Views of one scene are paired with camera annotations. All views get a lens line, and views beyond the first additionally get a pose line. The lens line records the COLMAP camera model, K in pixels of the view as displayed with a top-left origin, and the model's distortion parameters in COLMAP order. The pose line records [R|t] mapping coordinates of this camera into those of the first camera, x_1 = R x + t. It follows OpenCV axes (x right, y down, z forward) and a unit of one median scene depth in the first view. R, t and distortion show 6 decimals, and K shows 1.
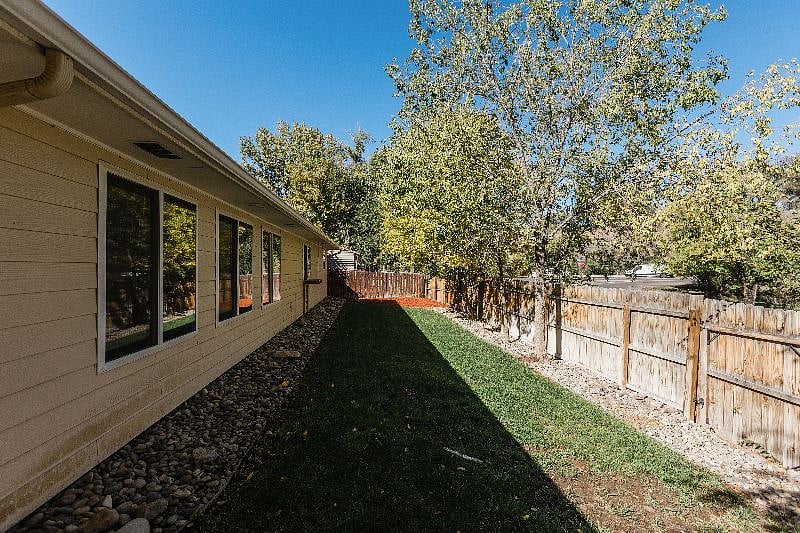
lens RADIAL K [[359.9, 0, 403.3], [0, 359.9, 266.6], [0, 0, 1]] dist [-0.000911, -0.000862]
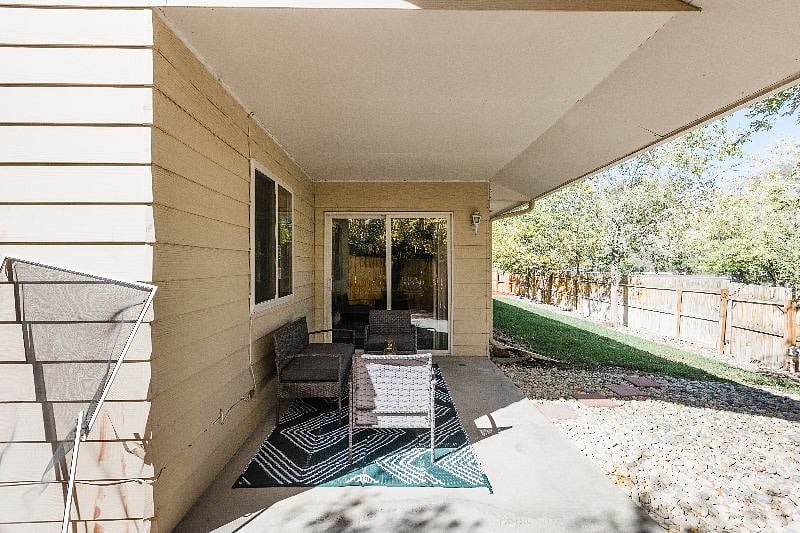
lens RADIAL K [[359.9, 0, 396.5], [0, 359.9, 268.0], [0, 0, 1]] dist [-0.000911, -0.000862]
pose [[0.997608, 0.009978, -0.068397, -0.485204], [-0.008856, 0.999822, 0.016687, 0.005897], [0.068551, -0.016041, 0.997519, -0.624017]]
